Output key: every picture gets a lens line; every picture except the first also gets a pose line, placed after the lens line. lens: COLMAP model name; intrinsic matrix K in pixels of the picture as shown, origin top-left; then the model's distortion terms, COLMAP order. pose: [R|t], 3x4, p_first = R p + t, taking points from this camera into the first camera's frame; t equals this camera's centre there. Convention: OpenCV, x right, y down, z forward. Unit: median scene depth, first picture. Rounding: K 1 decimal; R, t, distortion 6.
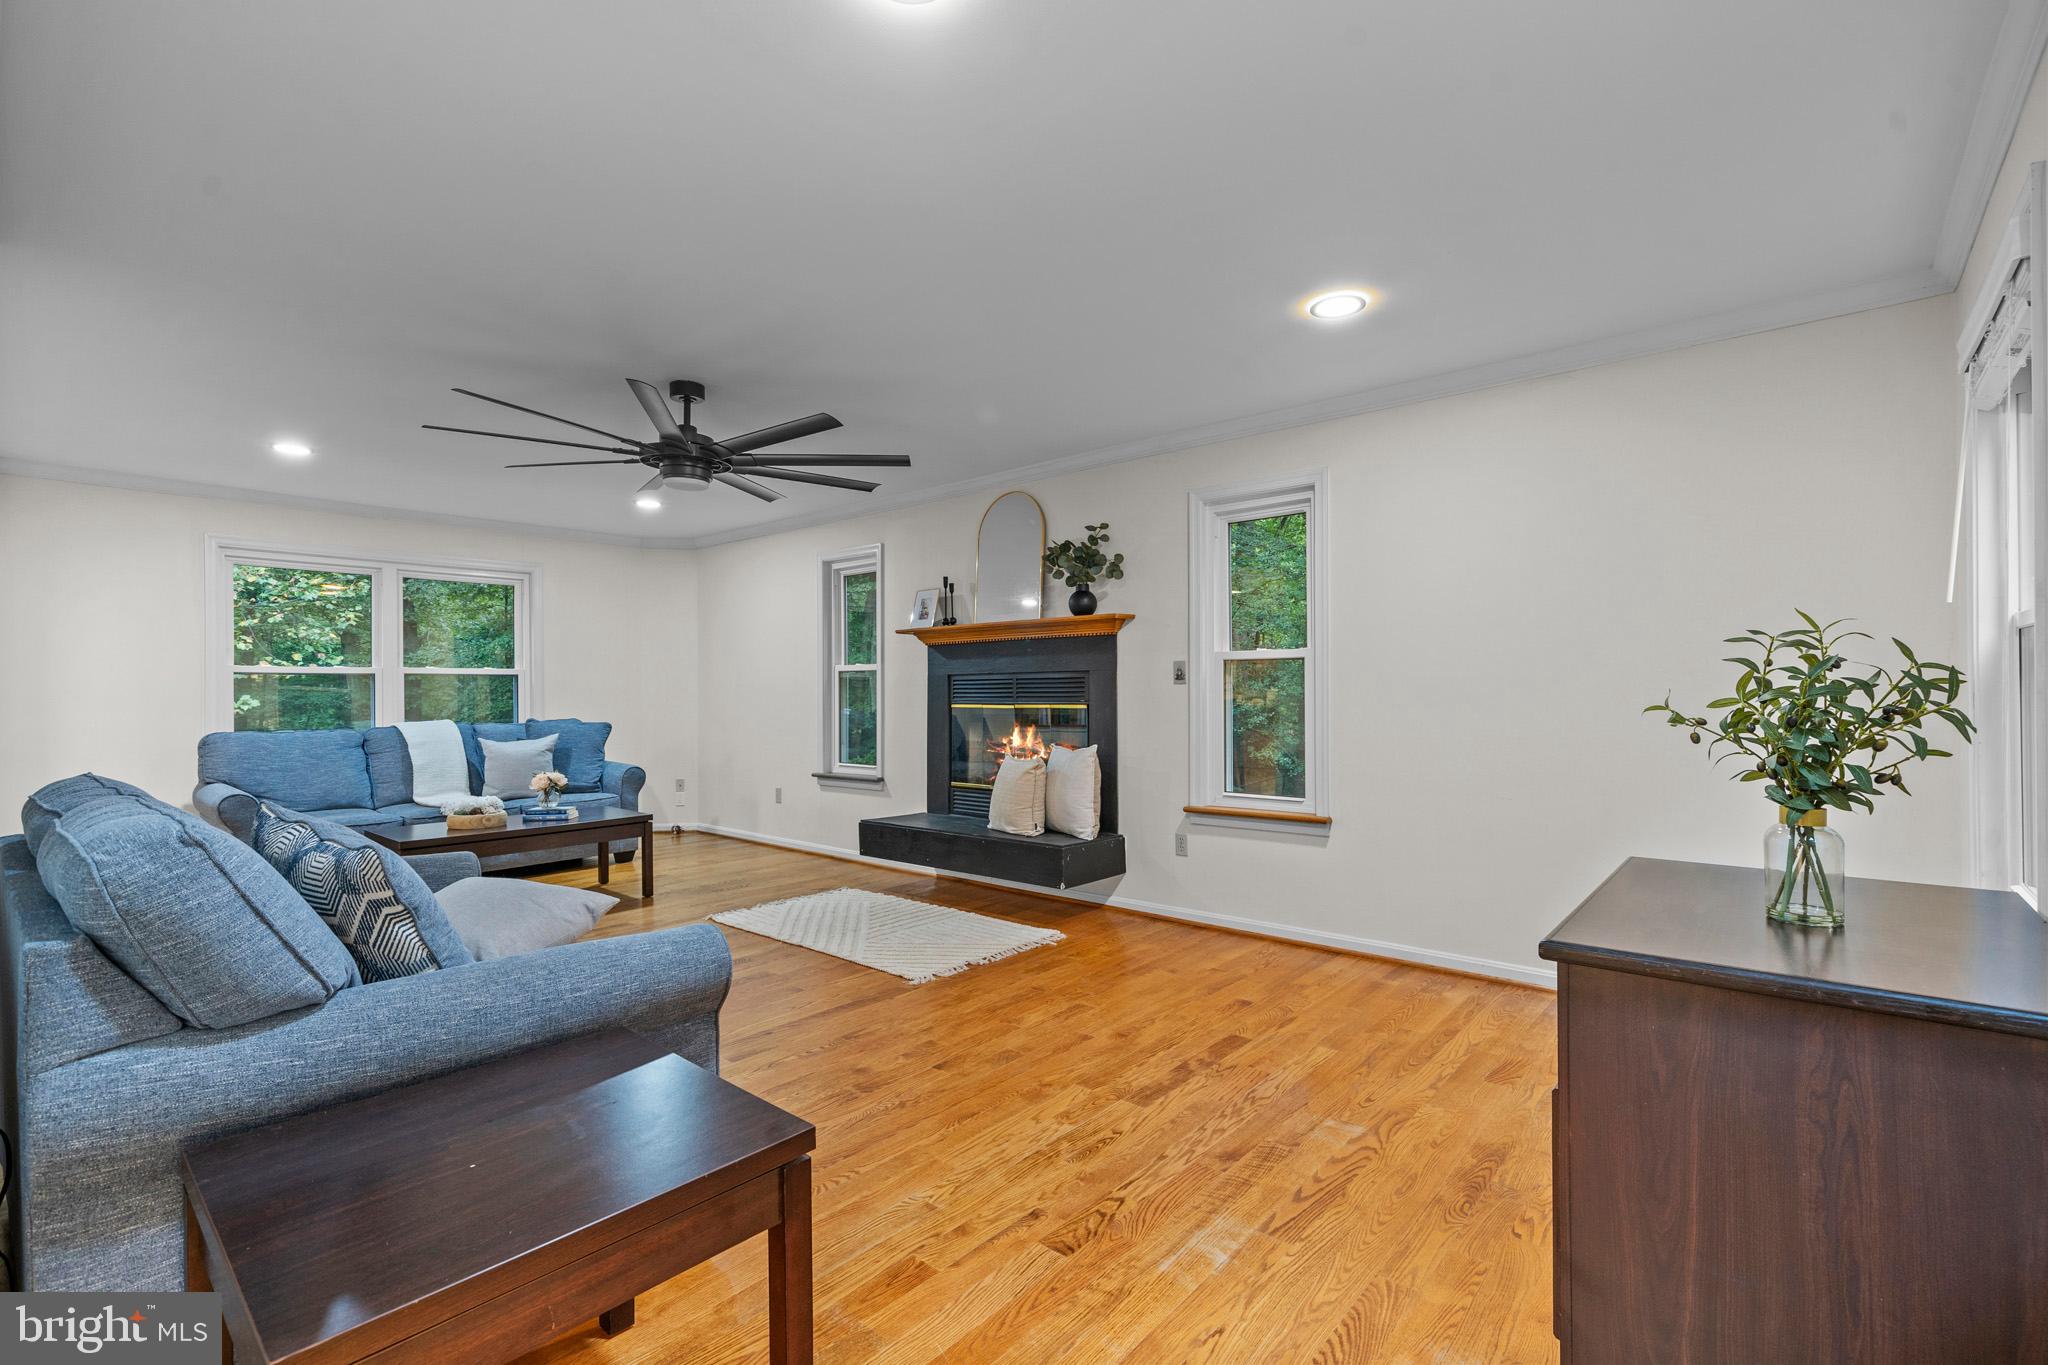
lens RADIAL K [[919.8, 0, 1021.2], [0, 919.8, 685.7], [0, 0, 1]] dist [0.001757, 0.000206]
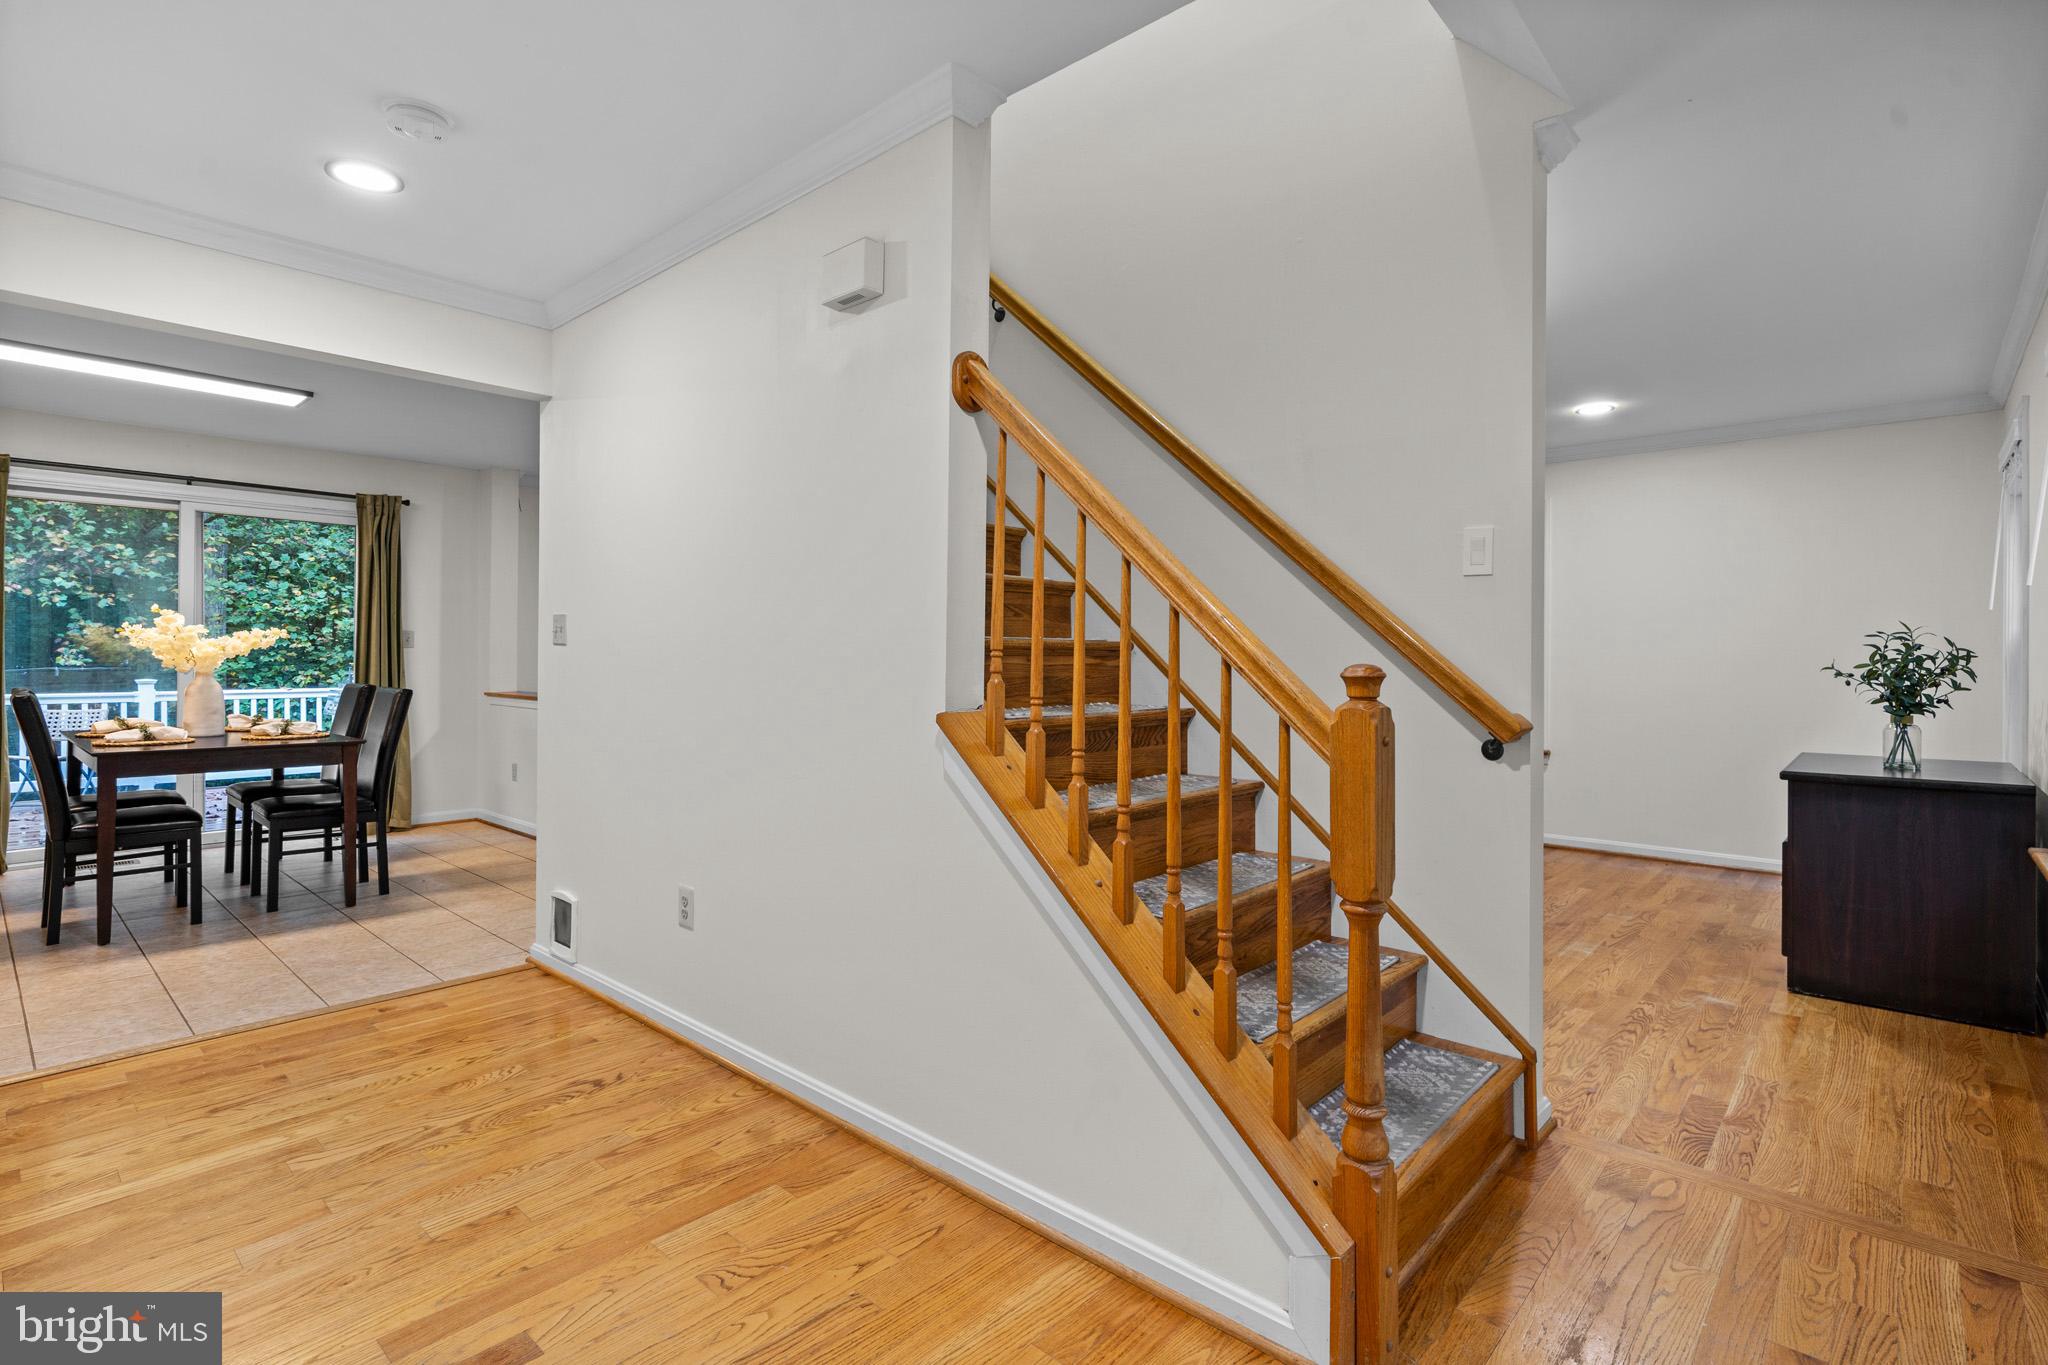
lens RADIAL K [[972.0, 0, 1018.1], [0, 972.0, 651.0], [0, 0, 1]] dist [0.000541, -0.000291]
pose [[0.999430, 0.009556, -0.032366, -1.145052], [-0.009552, 0.999954, 0.000282, 0.003326], [0.032367, 0.000027, 0.999476, -1.339280]]
